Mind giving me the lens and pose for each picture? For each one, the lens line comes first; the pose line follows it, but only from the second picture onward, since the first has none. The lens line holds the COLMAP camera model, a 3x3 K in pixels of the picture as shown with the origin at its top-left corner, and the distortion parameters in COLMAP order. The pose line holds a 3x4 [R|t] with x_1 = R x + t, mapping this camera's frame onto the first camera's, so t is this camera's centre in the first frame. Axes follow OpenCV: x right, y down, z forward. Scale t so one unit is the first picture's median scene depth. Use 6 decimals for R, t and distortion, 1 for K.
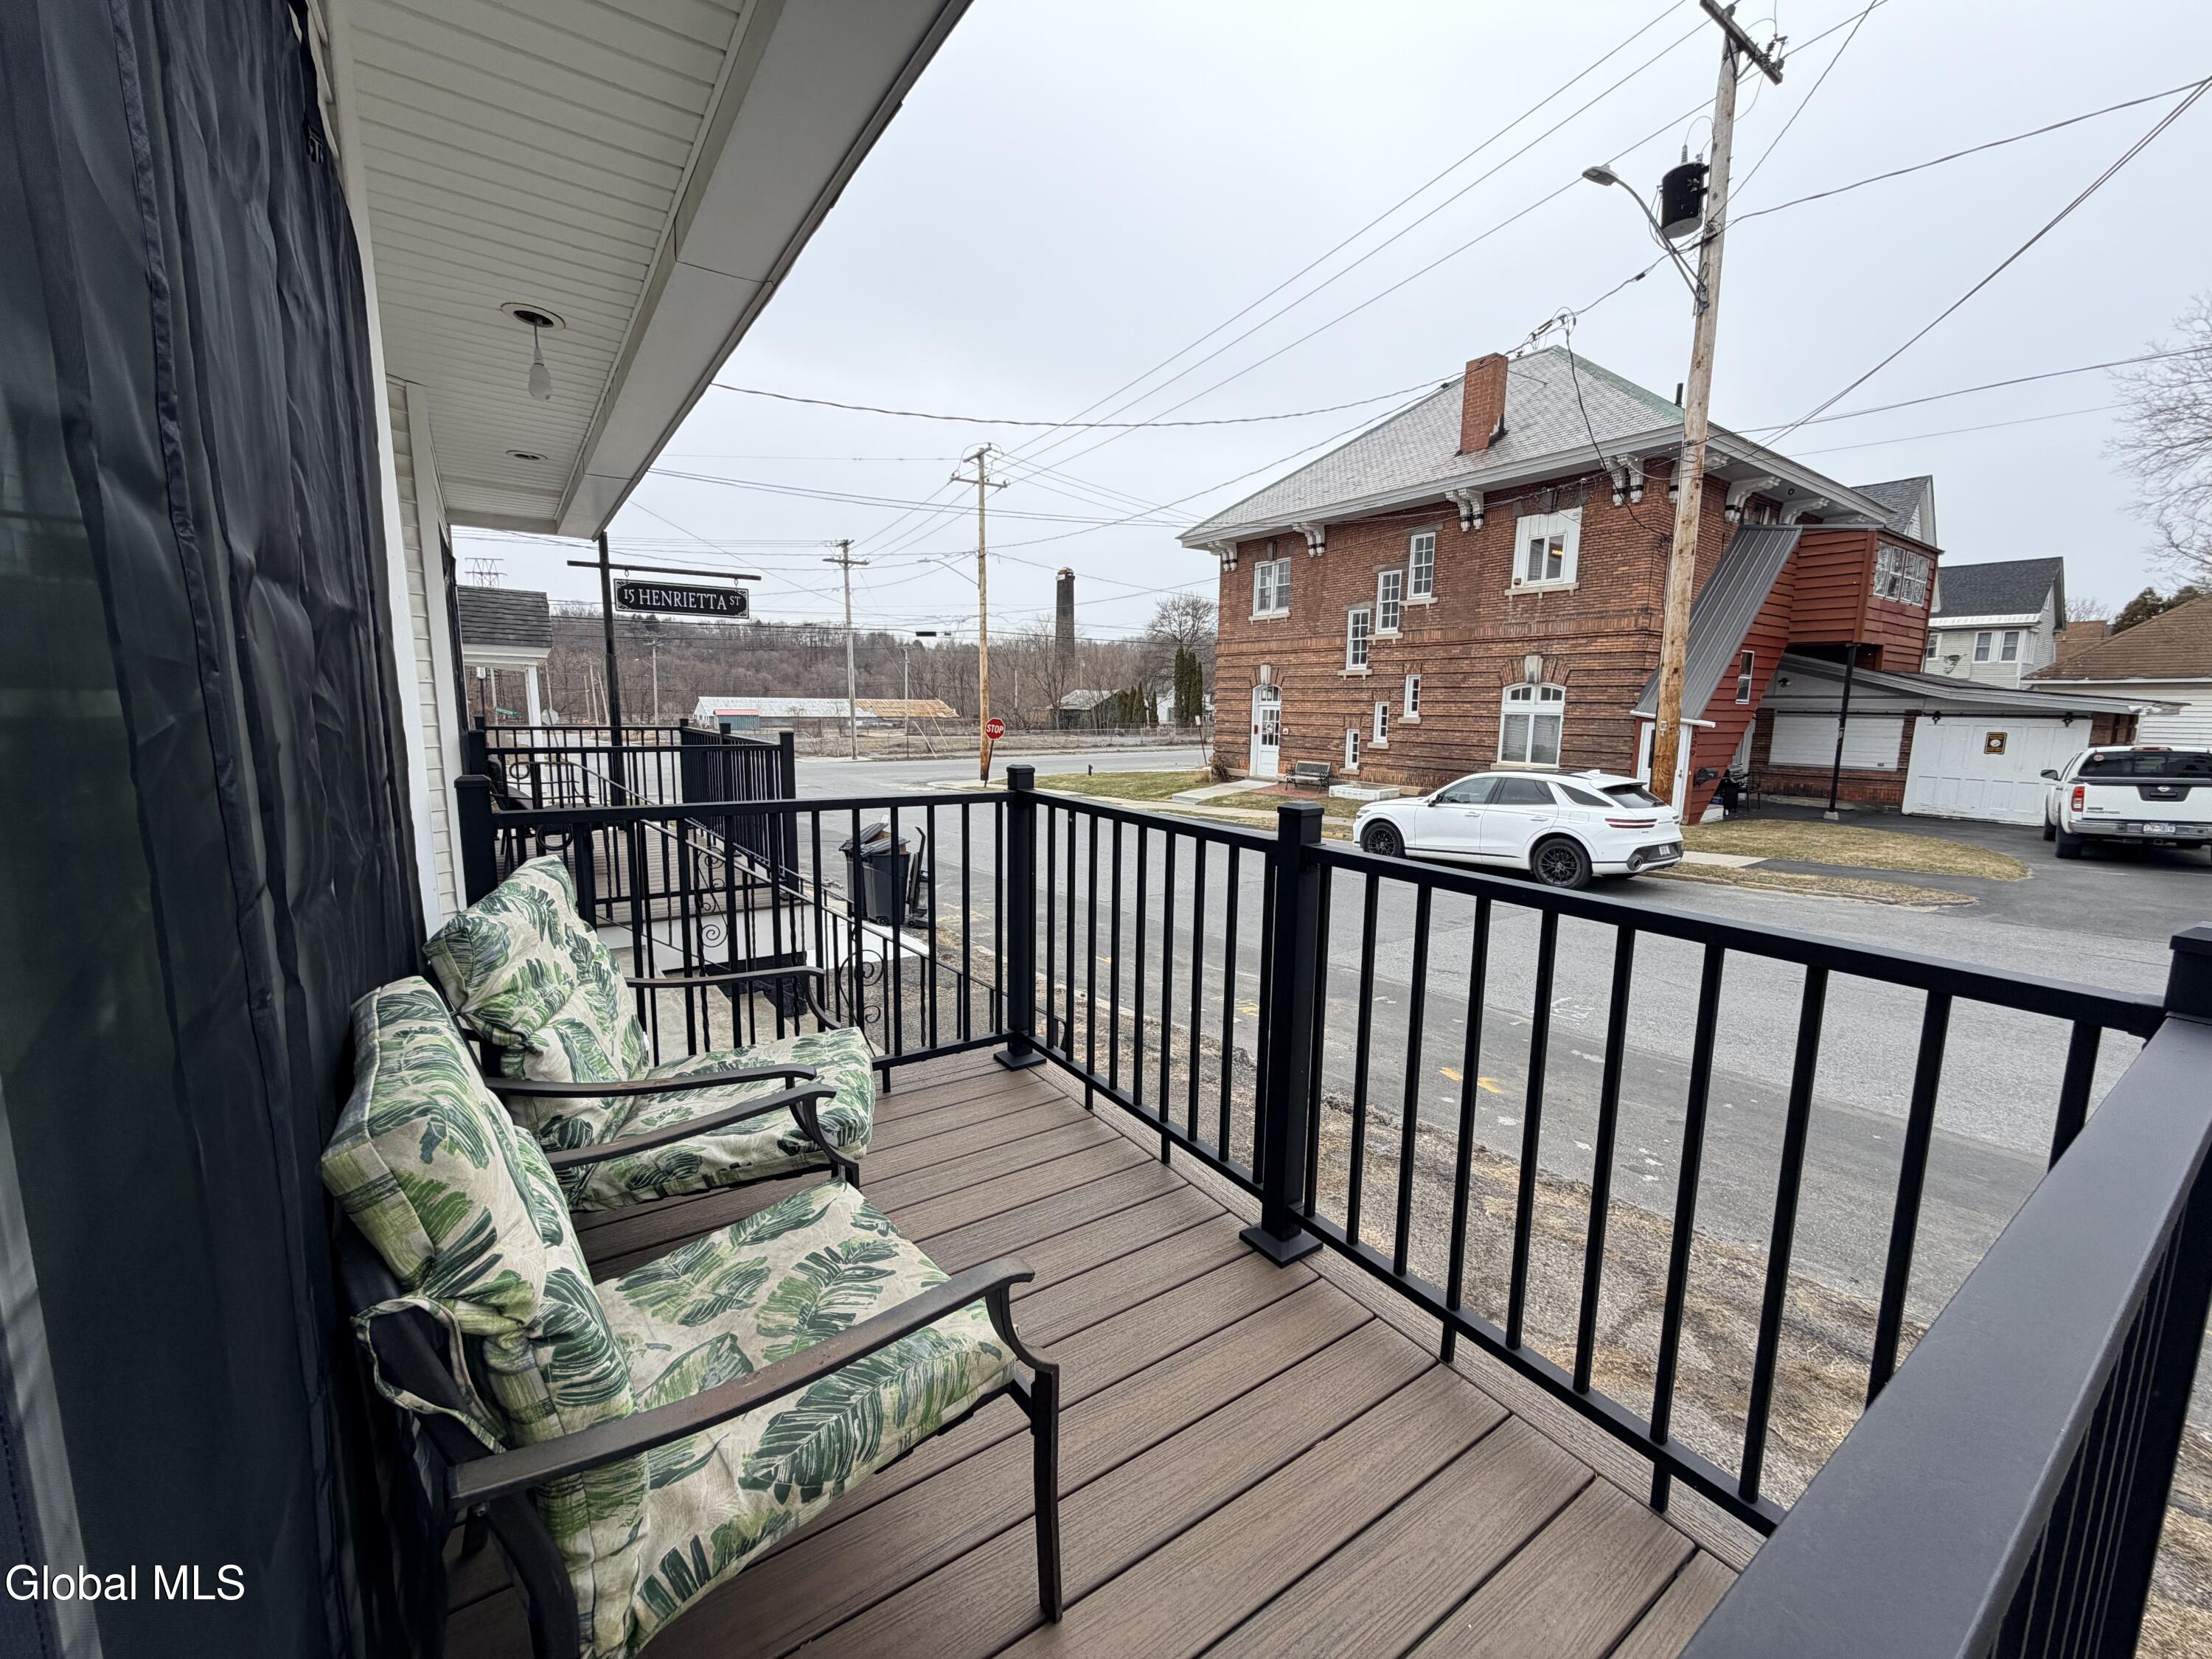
lens RADIAL K [[876.9, 0, 1096.7], [0, 876.9, 829.0], [0, 0, 1]] dist [0.000178, 0.000015]
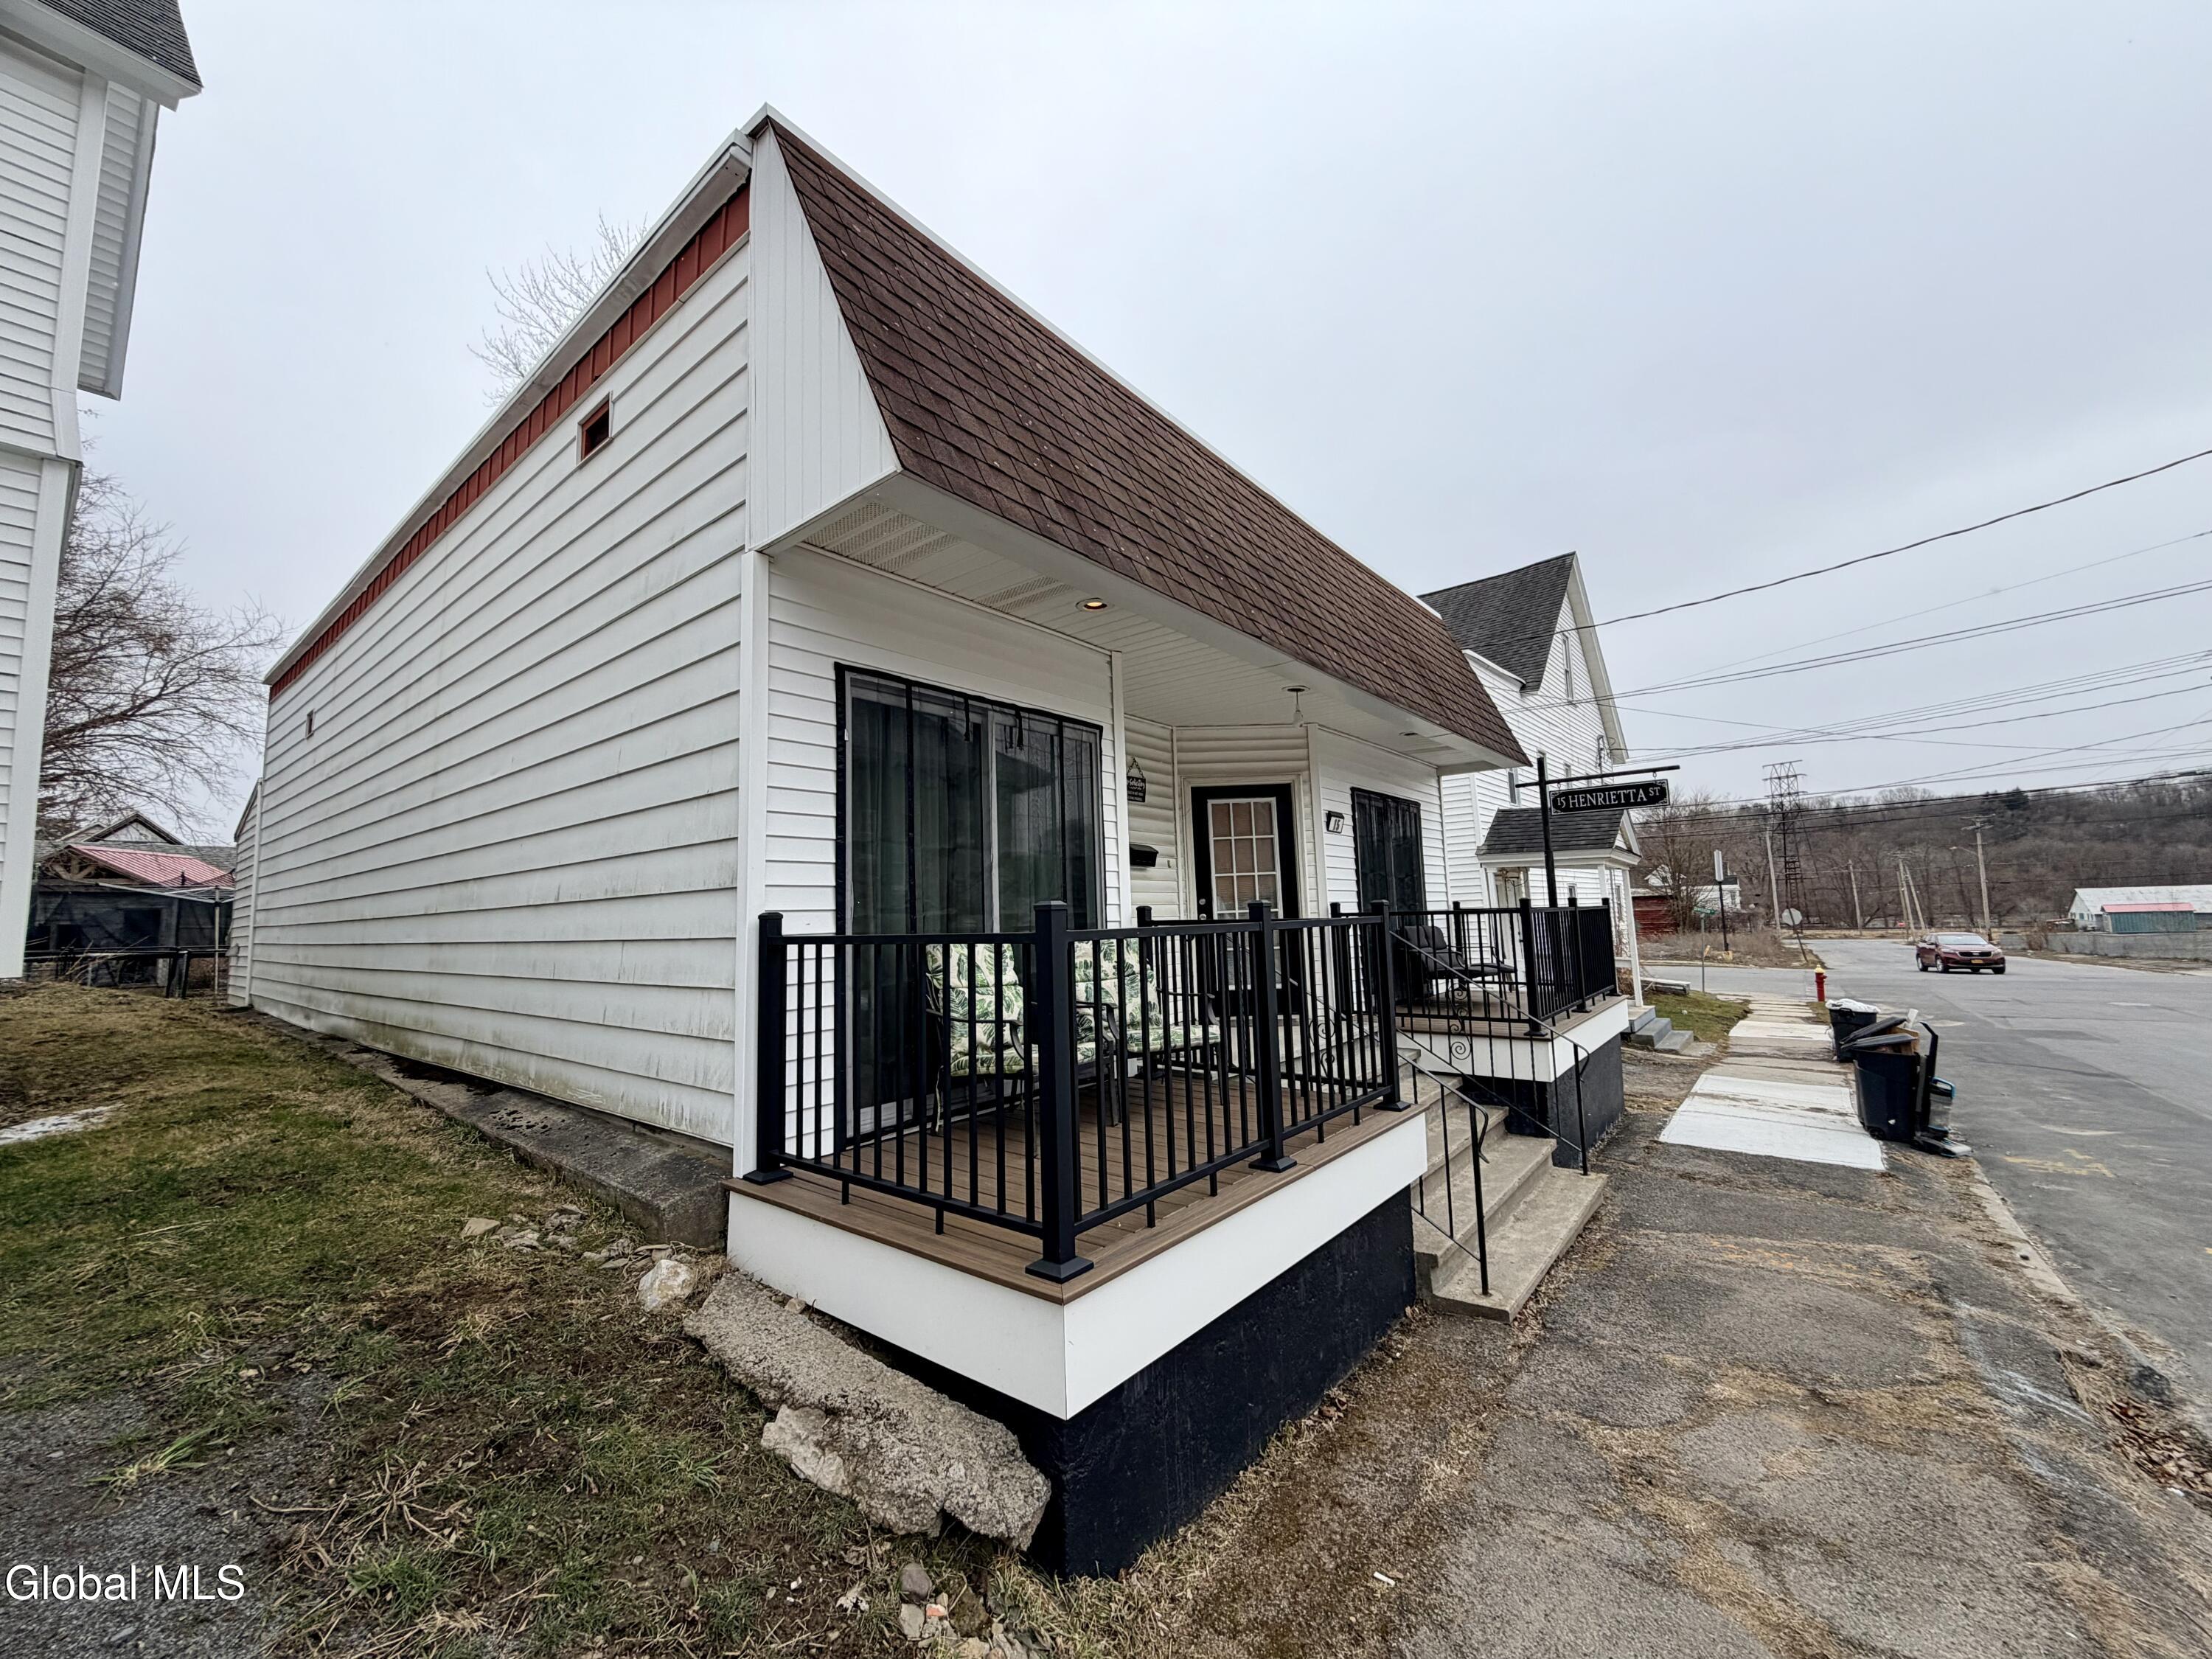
lens RADIAL K [[876.9, 0, 1096.7], [0, 876.9, 829.0], [0, 0, 1]] dist [0.000178, 0.000015]
pose [[0.287650, -0.118702, -0.950351, 0.153554], [-0.105118, 0.982382, -0.154519, 0.011323], [0.951950, 0.144346, 0.270104, 0.012532]]
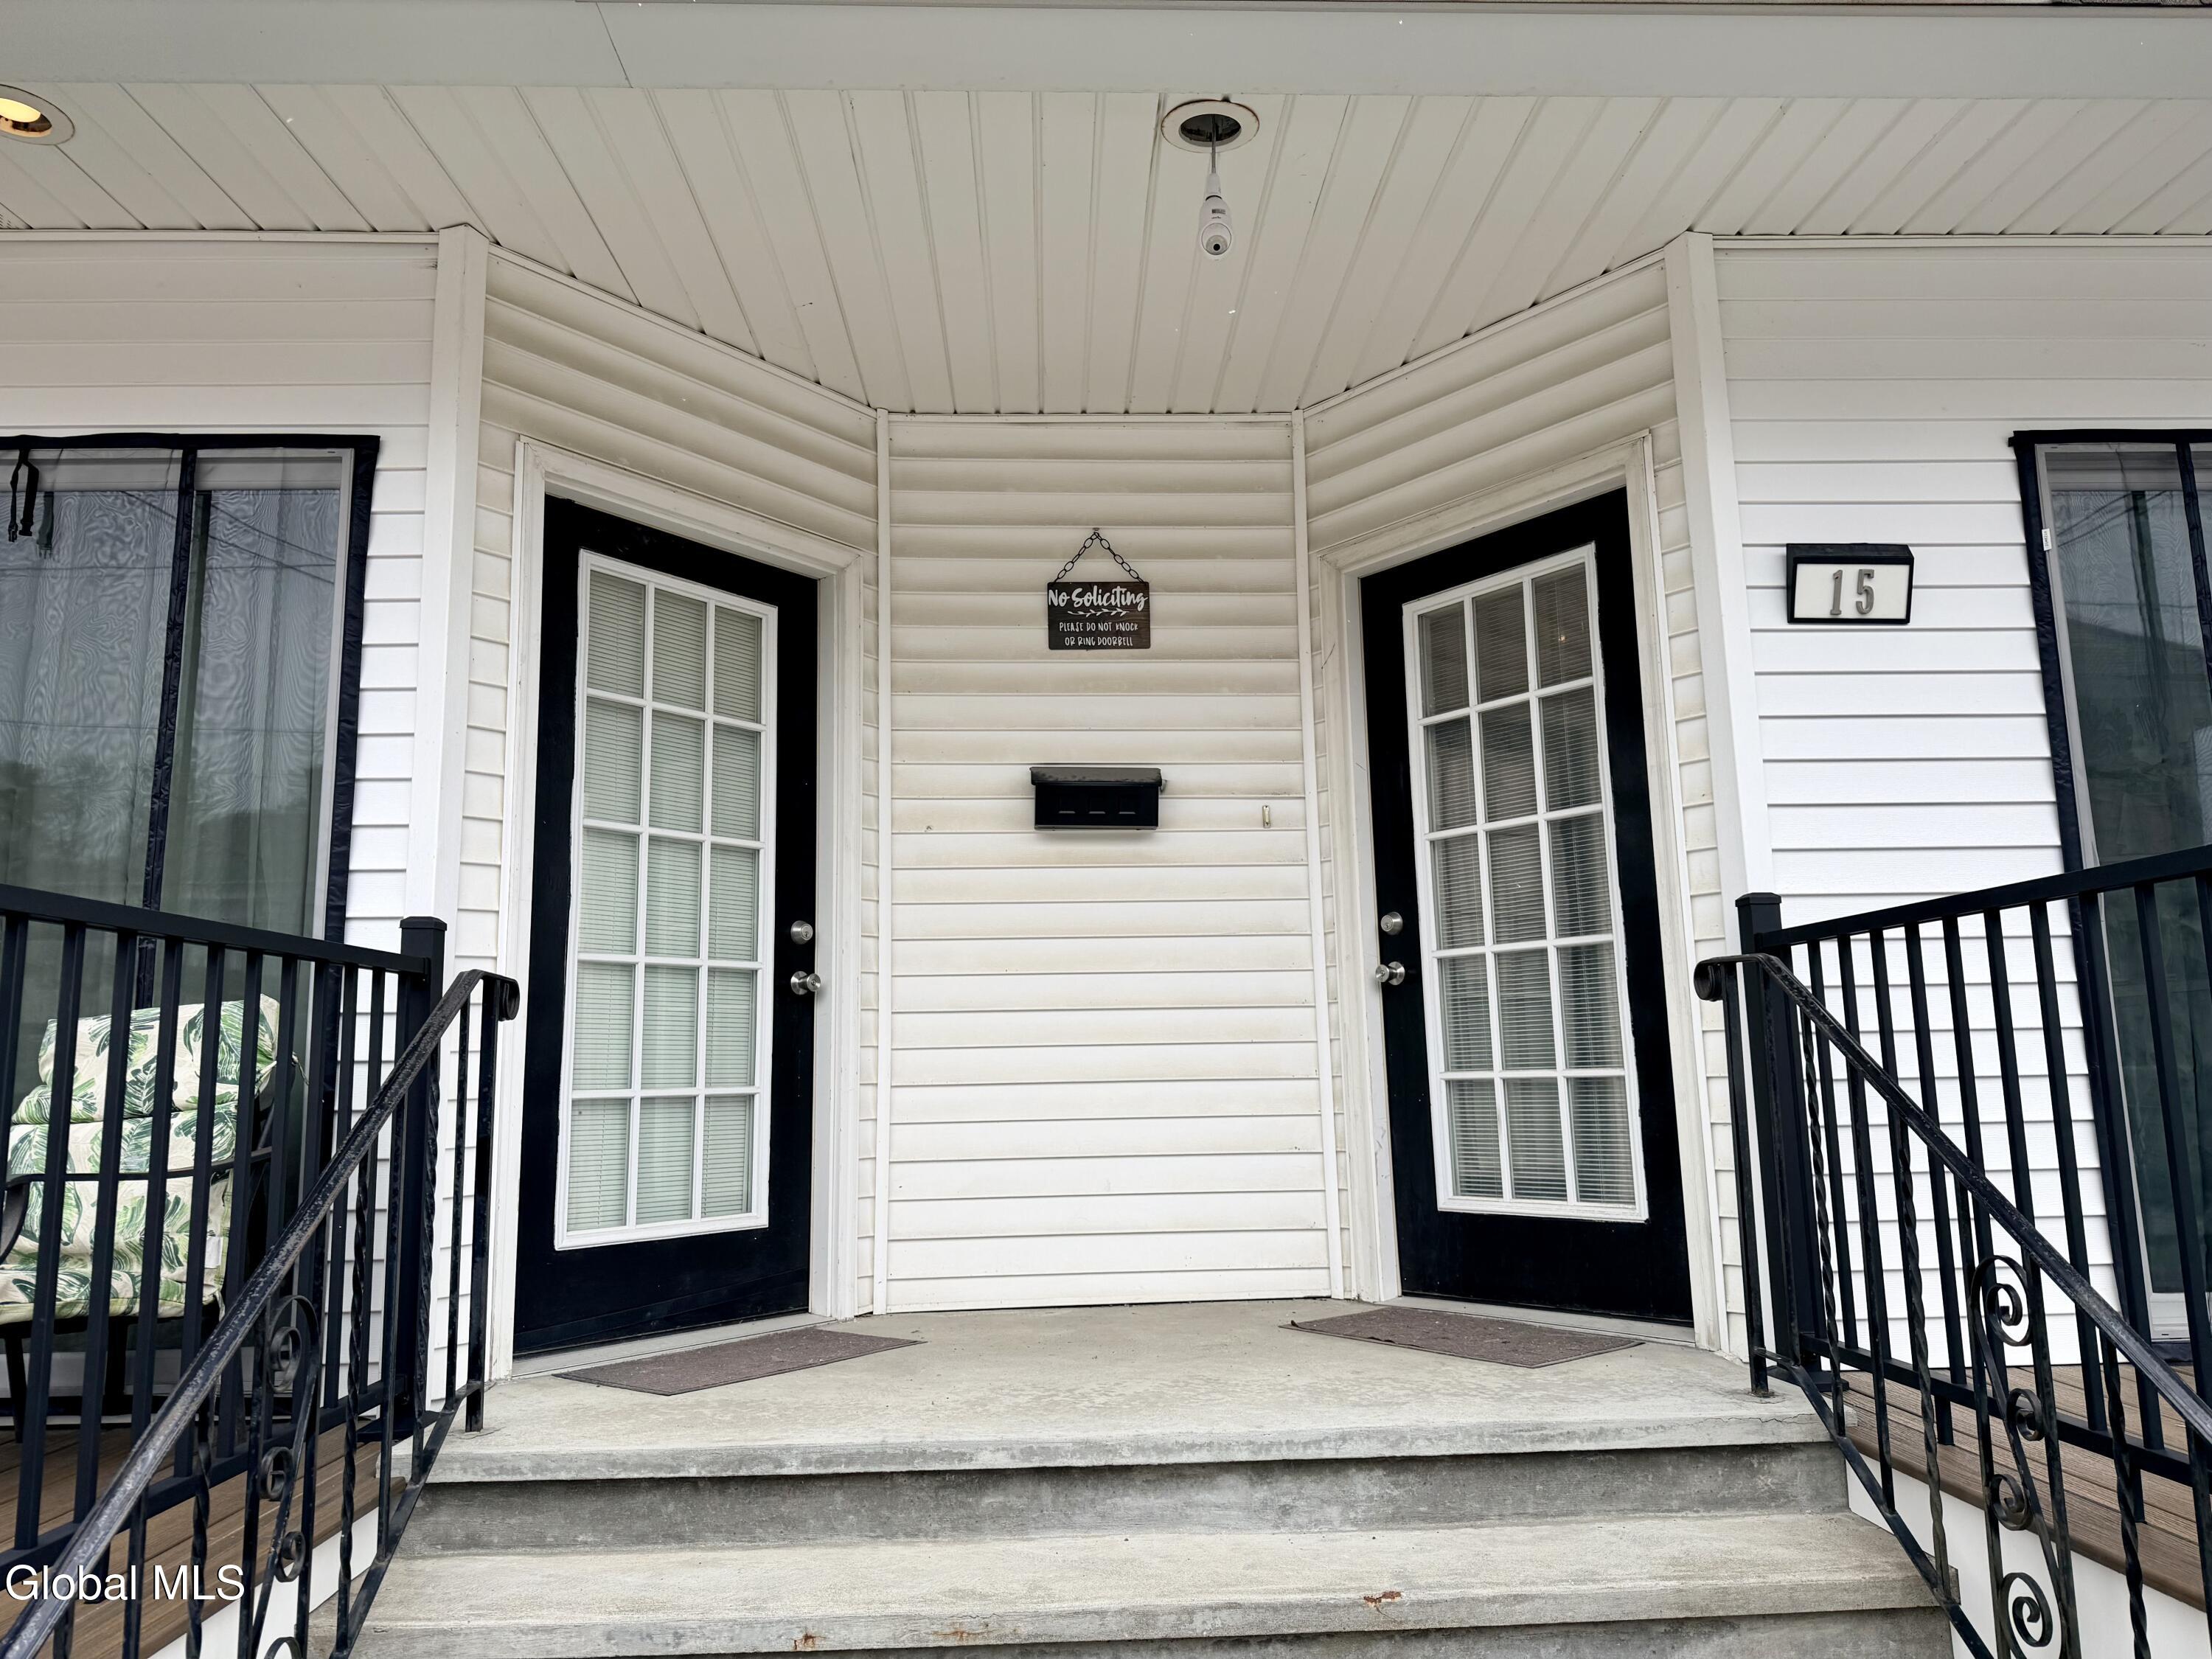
lens RADIAL K [[1532.9, 0, 1094.5], [0, 1532.9, 854.5], [0, 0, 1]] dist [0.069178, -0.142623]
pose [[-0.535203, -0.128116, -0.834952, 0.019169], [-0.110636, 0.990549, -0.081074, -0.006927], [0.837447, 0.048985, -0.544318, 0.214766]]
